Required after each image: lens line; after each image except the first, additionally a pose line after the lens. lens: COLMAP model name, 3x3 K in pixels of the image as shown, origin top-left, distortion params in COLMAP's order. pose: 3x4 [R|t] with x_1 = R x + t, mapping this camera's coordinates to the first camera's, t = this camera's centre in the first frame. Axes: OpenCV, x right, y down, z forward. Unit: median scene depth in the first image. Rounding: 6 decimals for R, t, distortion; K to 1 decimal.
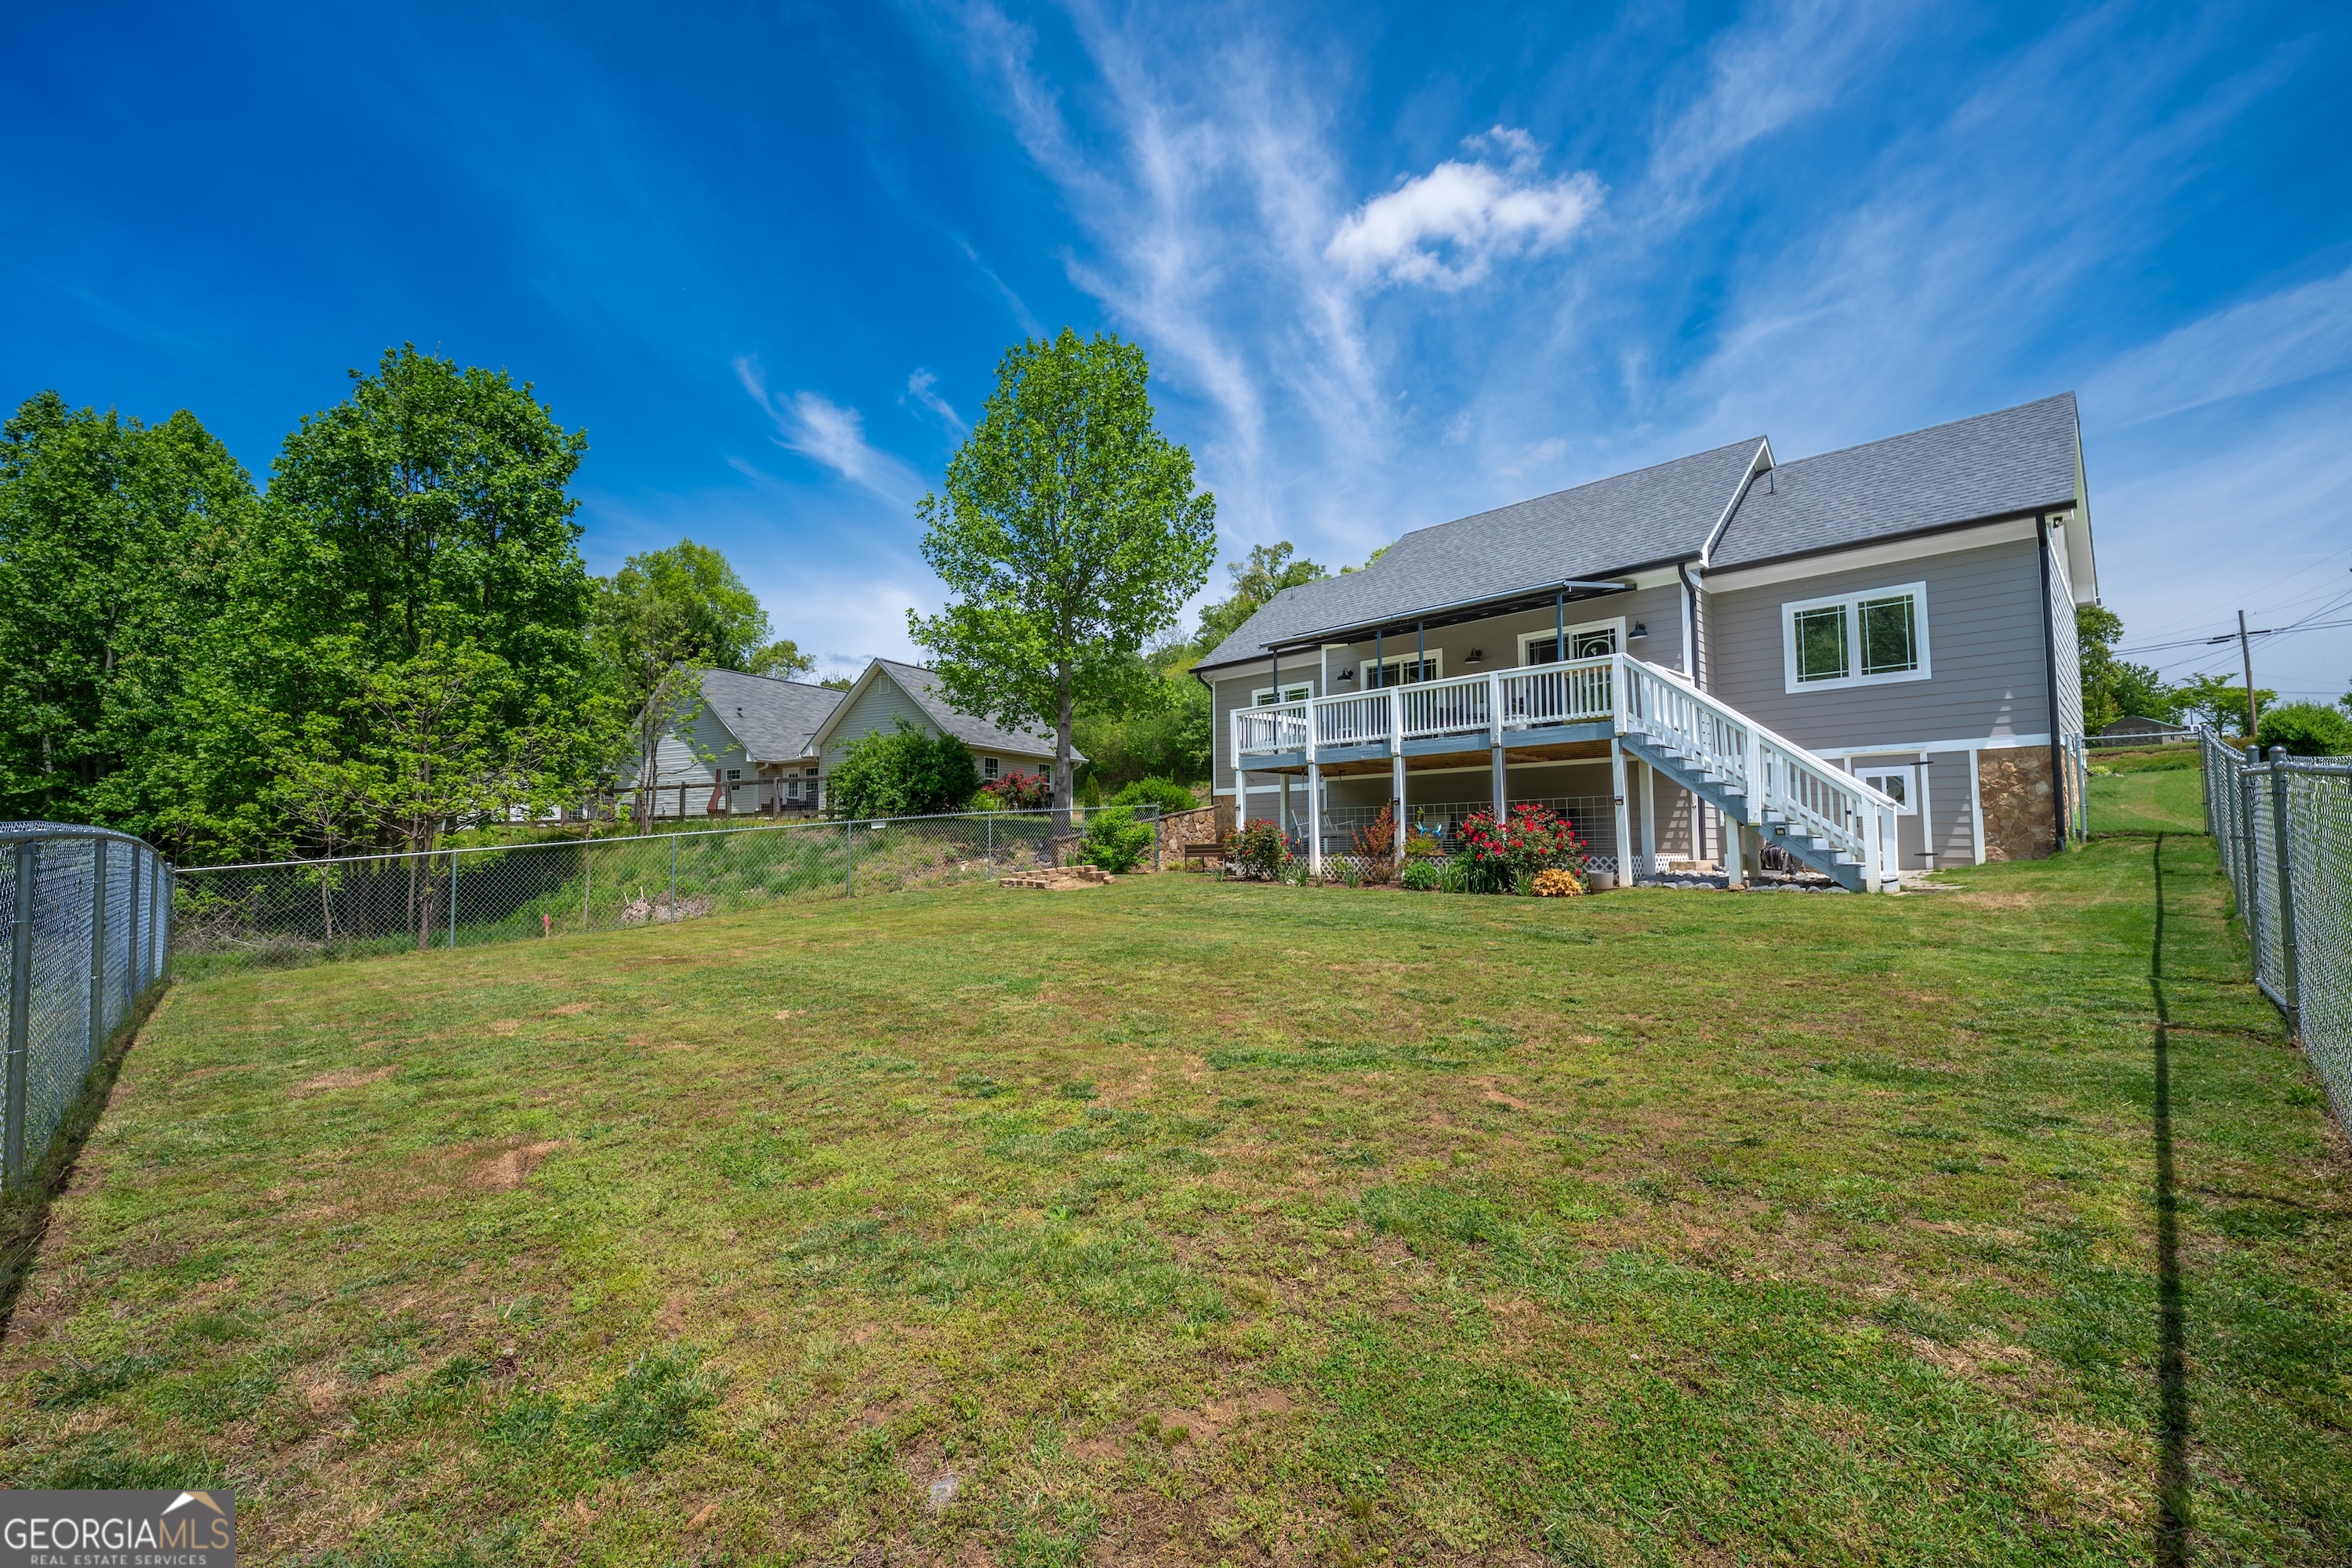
lens RADIAL K [[973.0, 0, 1176.0], [0, 973.0, 784.0], [0, 0, 1]] dist [0.002518, -0.010788]
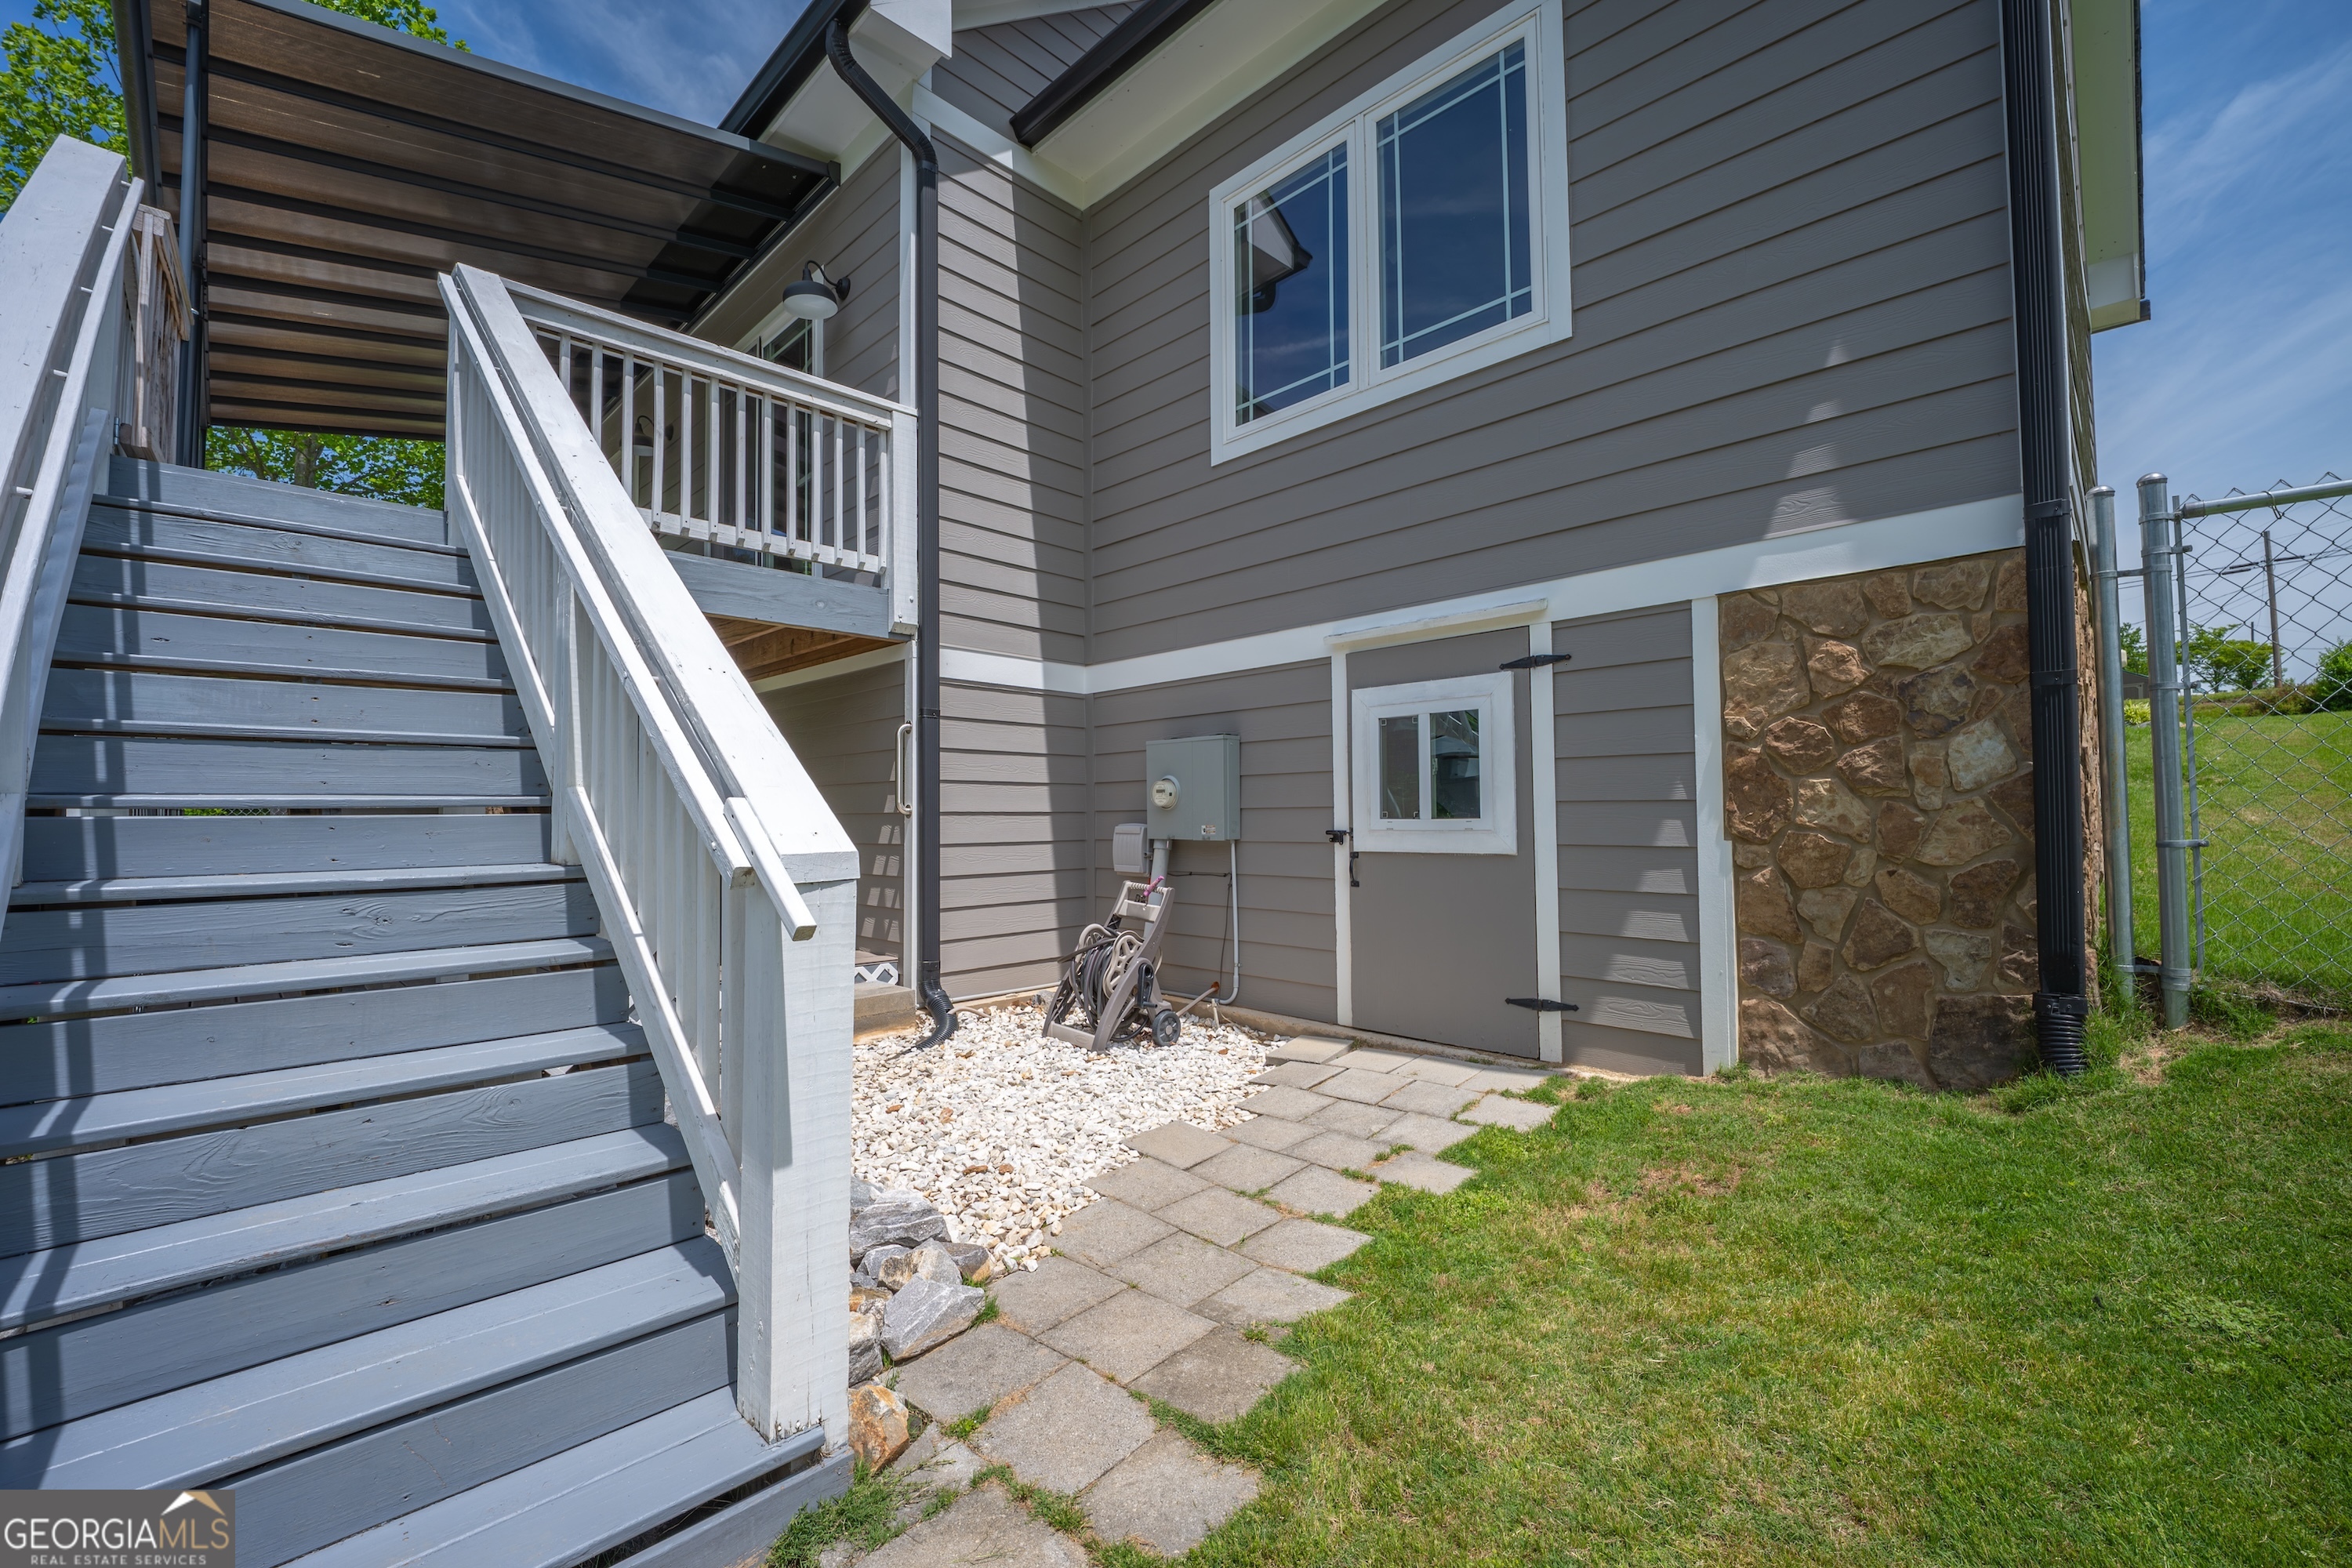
lens RADIAL K [[960.1, 0, 1171.6], [0, 960.1, 791.5], [0, 0, 1]] dist [0.002179, -0.009852]
pose [[0.999976, -0.004507, 0.005243, 0.683196], [0.004296, 0.999210, 0.039503, 0.003413], [-0.005417, -0.039479, 0.999206, 0.754289]]
